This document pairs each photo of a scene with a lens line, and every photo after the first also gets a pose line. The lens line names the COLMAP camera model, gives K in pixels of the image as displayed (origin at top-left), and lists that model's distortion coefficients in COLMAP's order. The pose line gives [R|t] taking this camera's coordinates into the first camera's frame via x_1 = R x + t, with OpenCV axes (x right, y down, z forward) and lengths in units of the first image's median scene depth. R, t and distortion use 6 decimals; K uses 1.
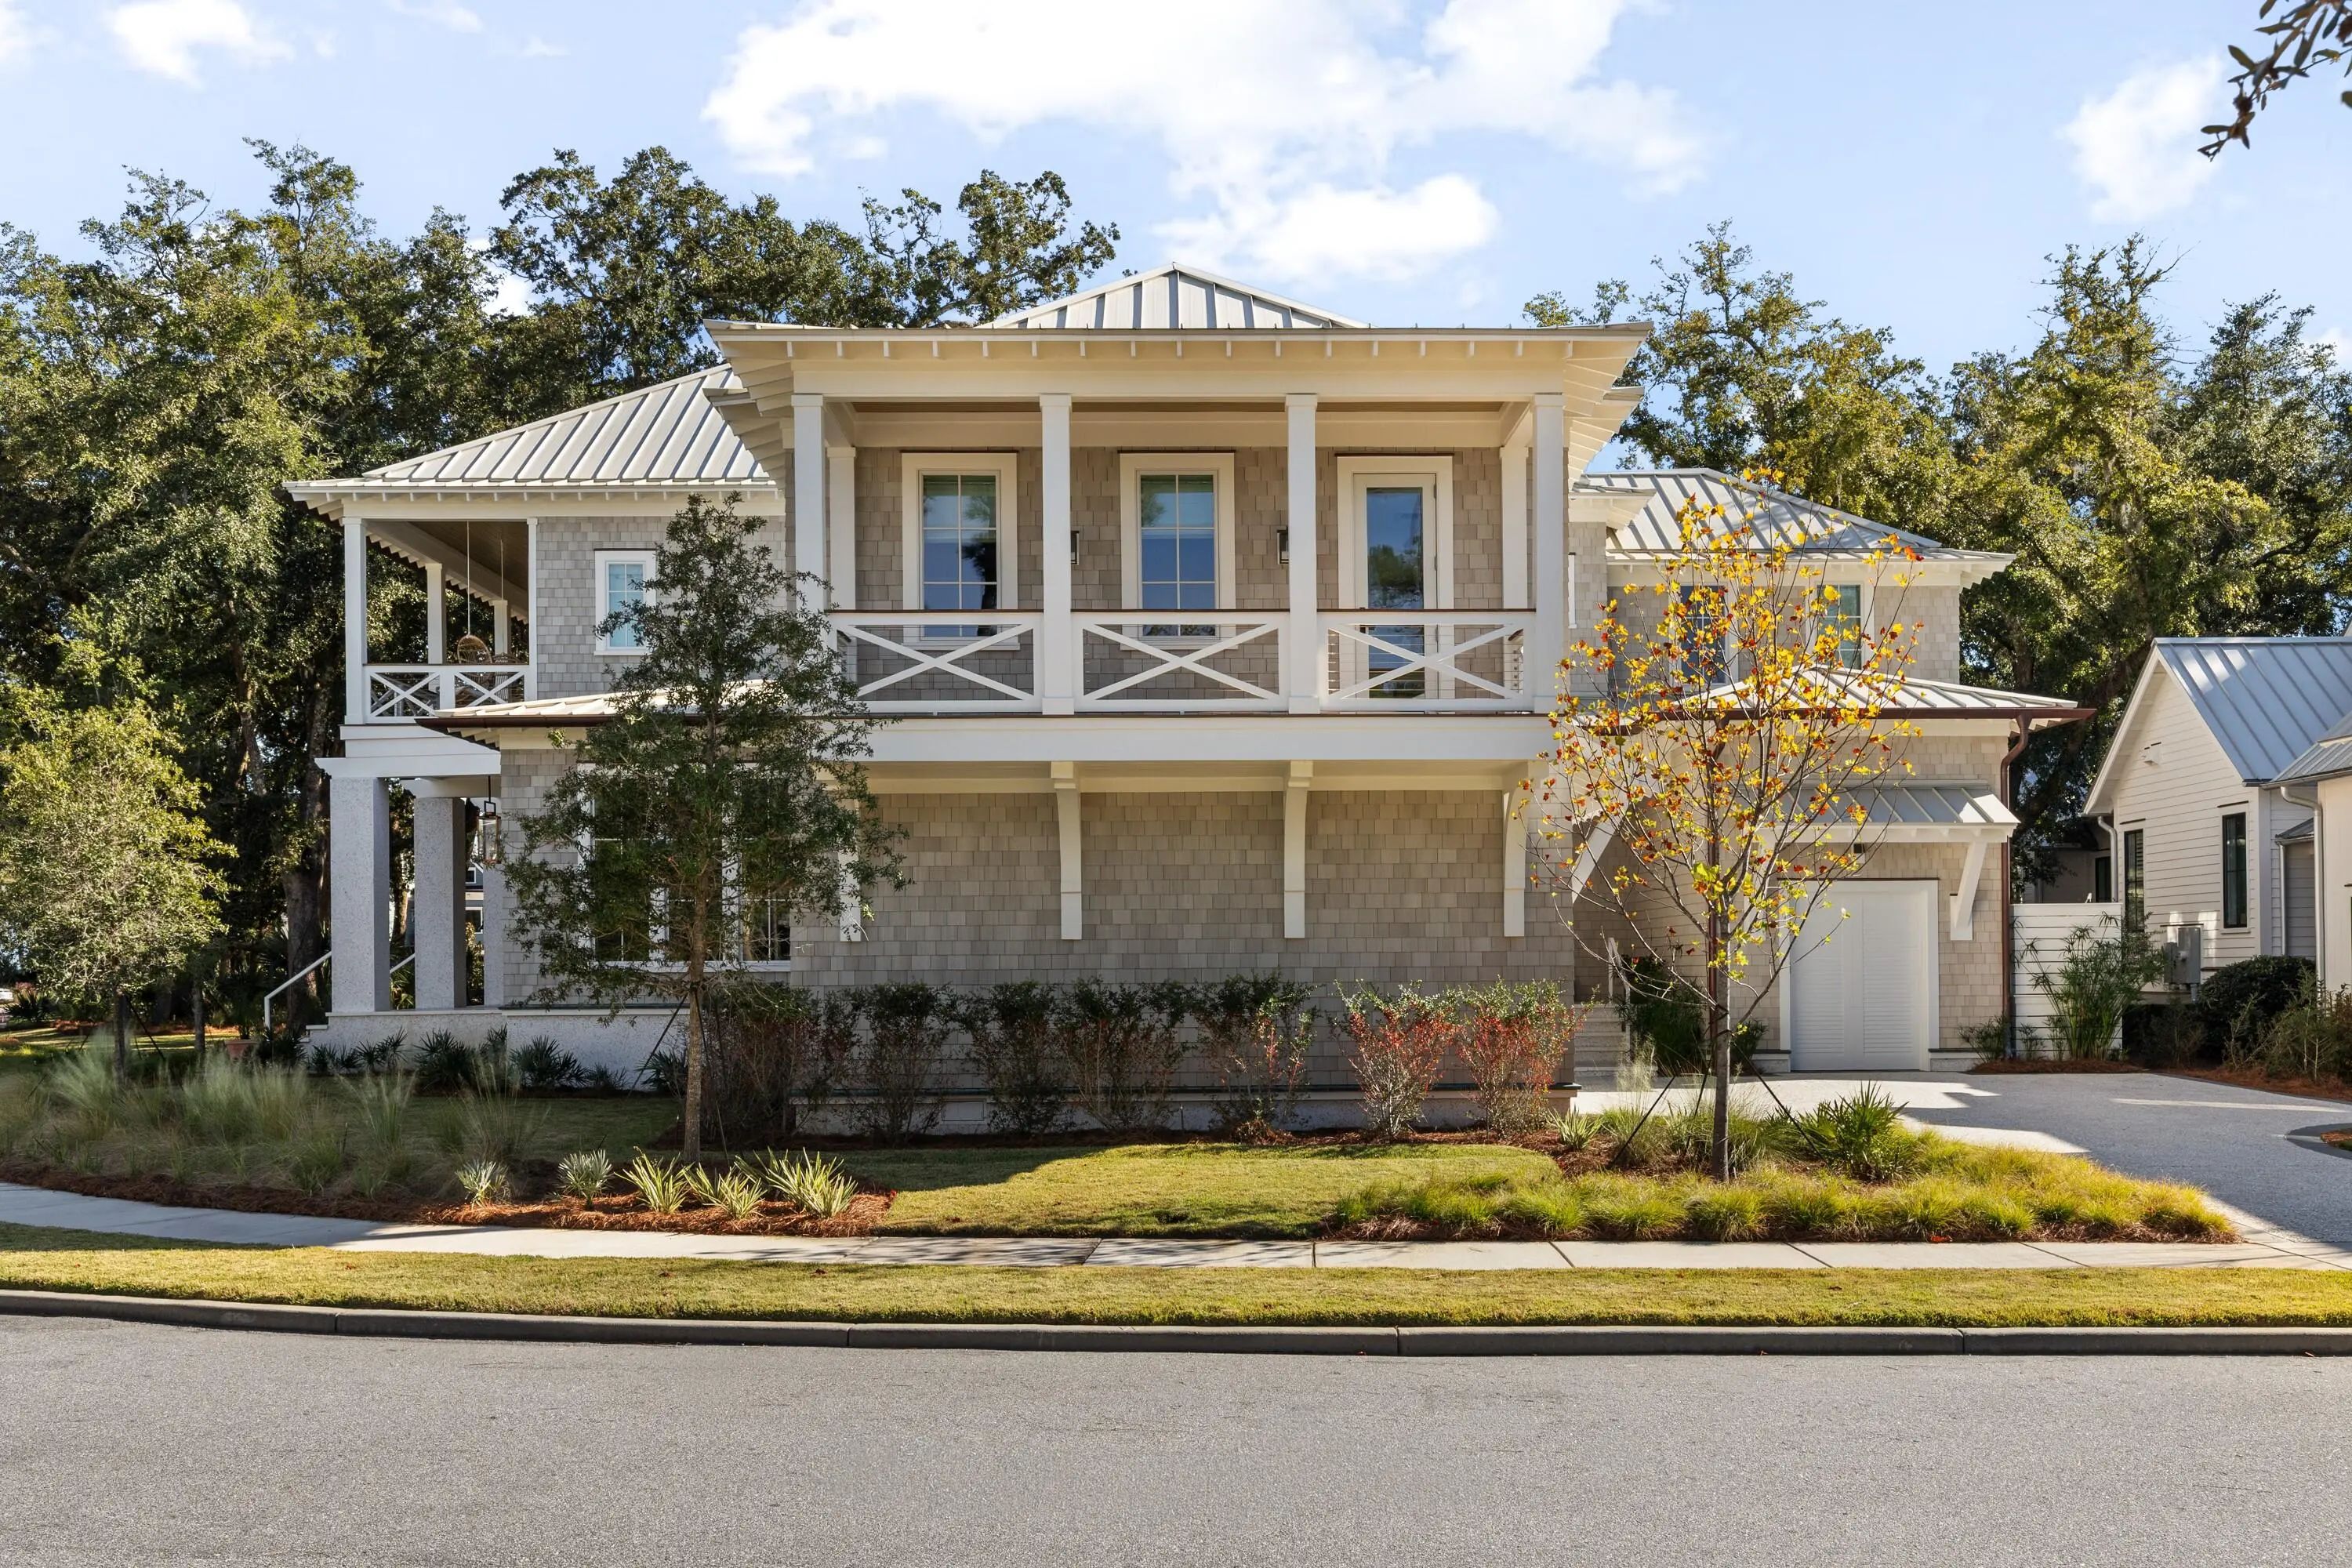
lens RADIAL K [[1884.5, 0, 1175.0], [0, 1884.5, 798.5], [0, 0, 1]] dist [-0.003970, 0.012955]
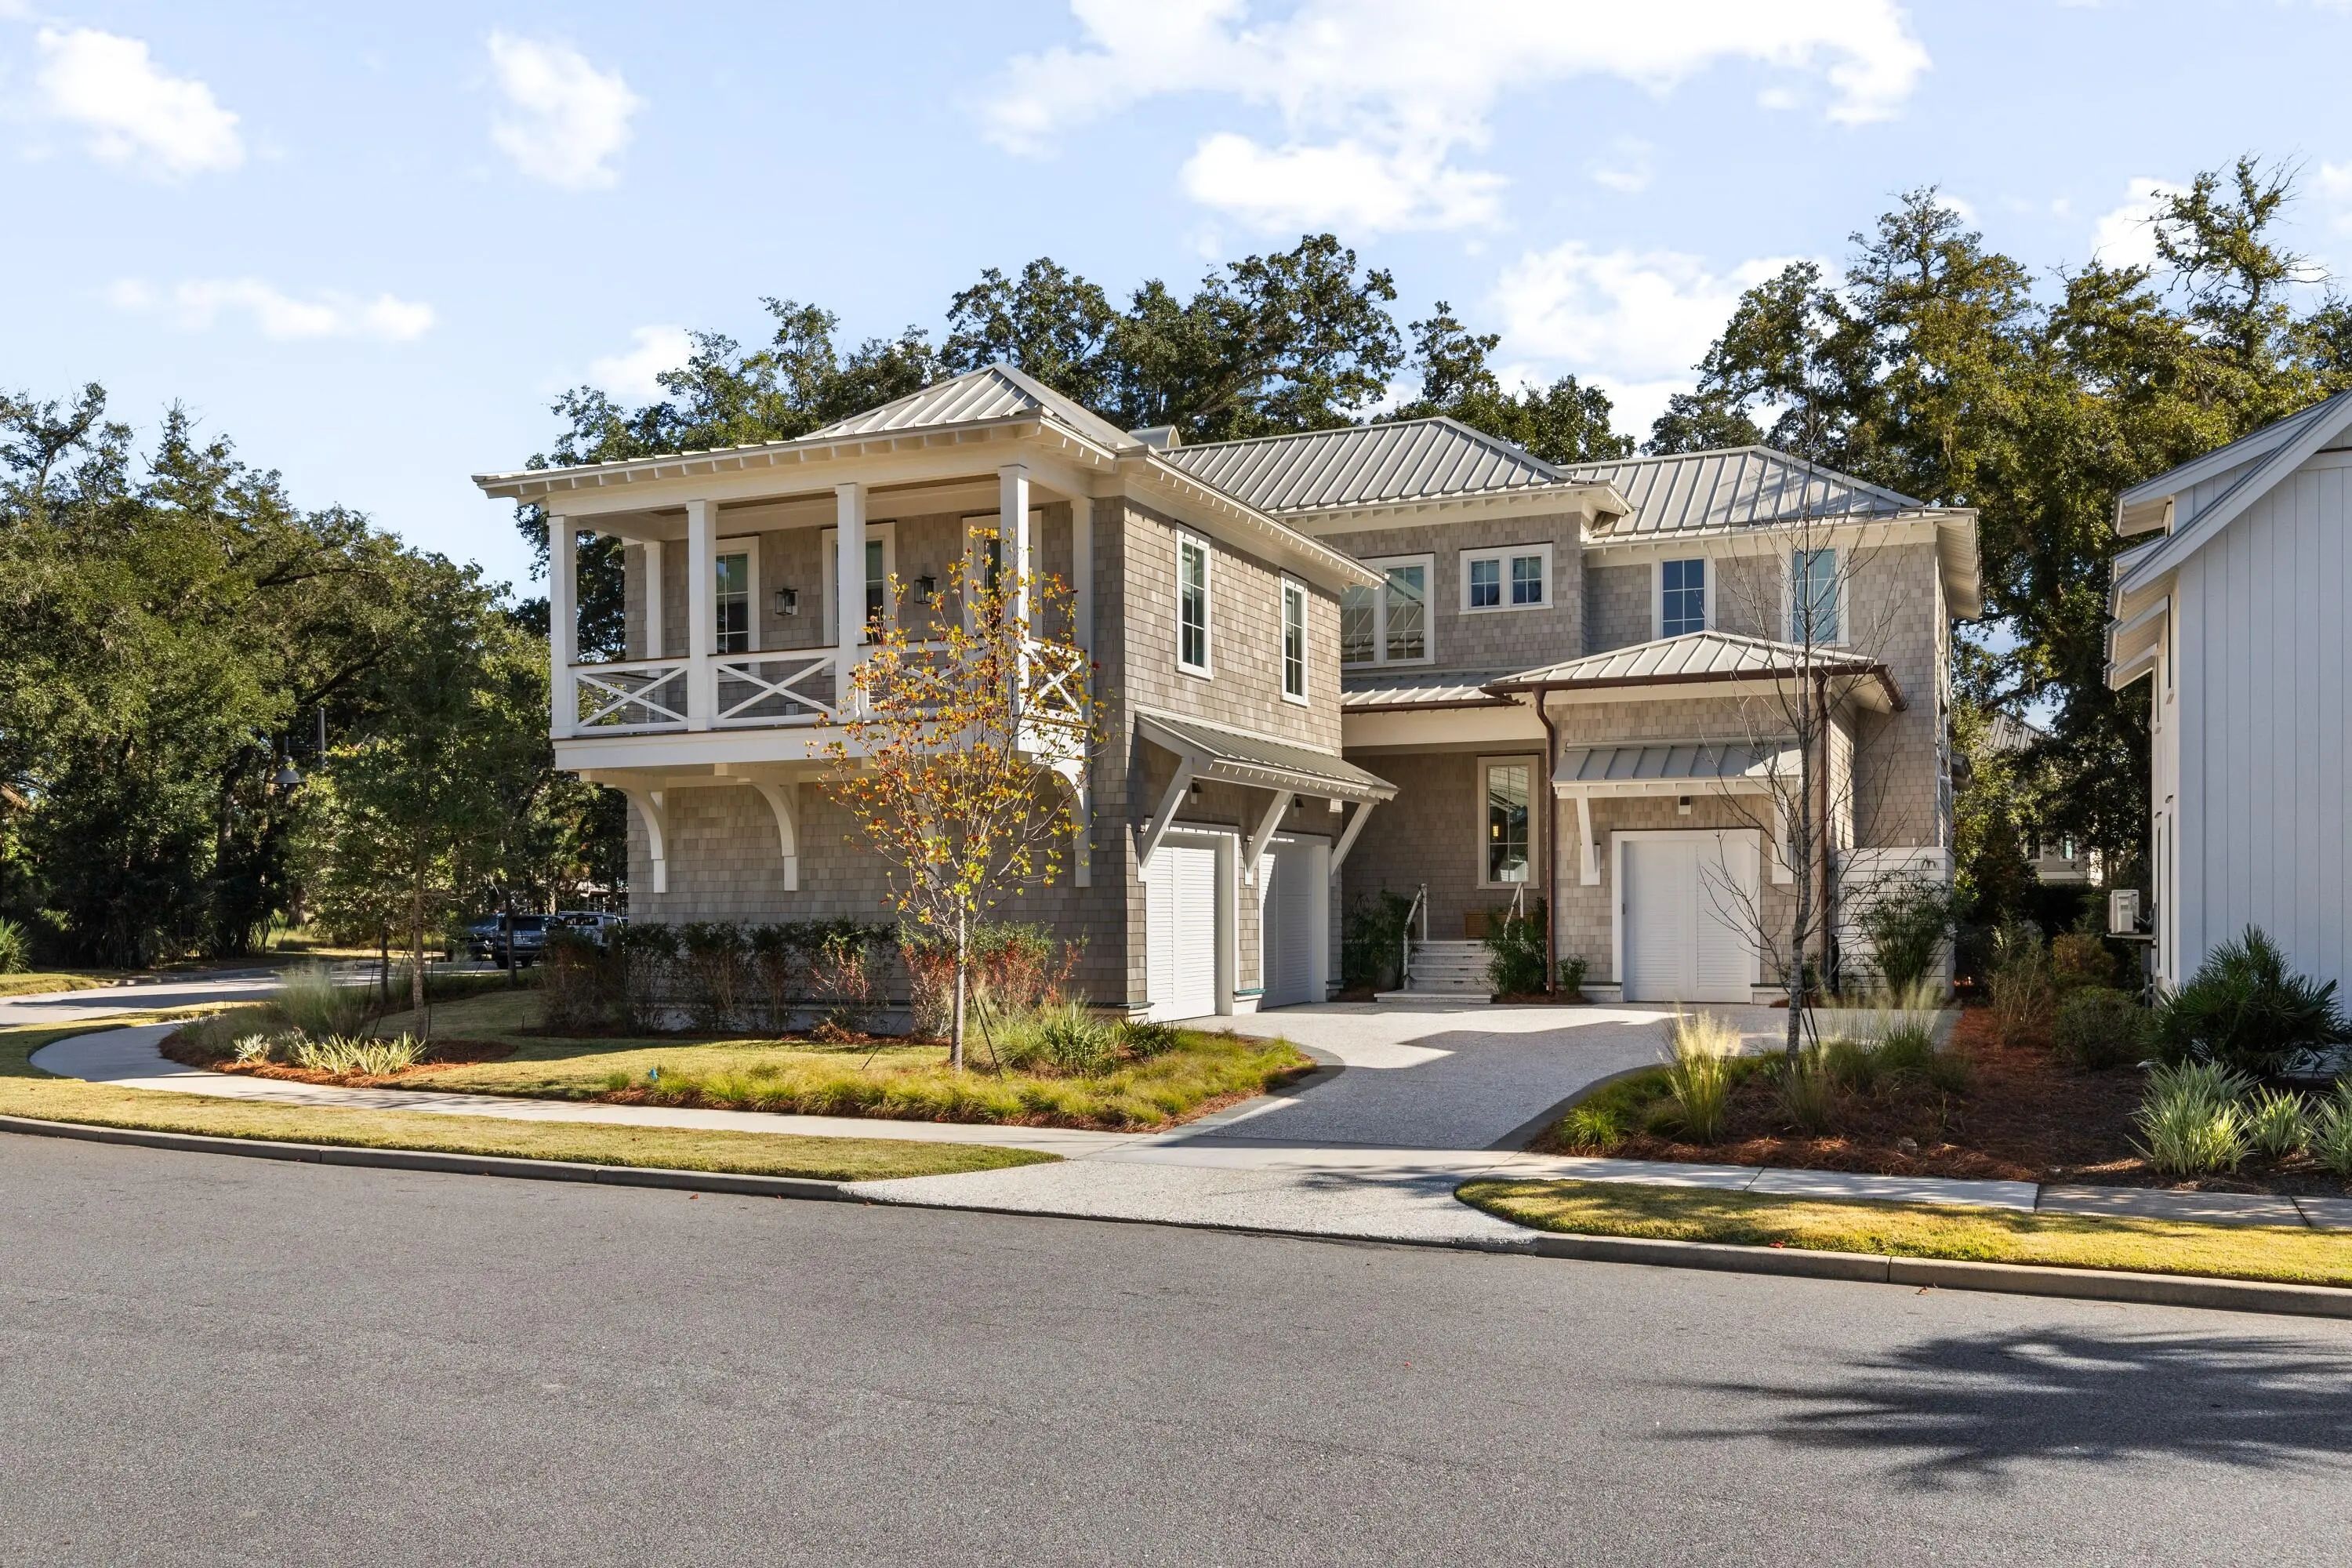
lens RADIAL K [[1647.4, 0, 1177.5], [0, 1647.4, 776.9], [0, 0, 1]] dist [0.001127, 0.001112]
pose [[0.930929, -0.029790, -0.363983, 0.636000], [0.034175, 0.999400, 0.005609, -0.004596], [0.363598, -0.017661, 0.931389, -0.006177]]
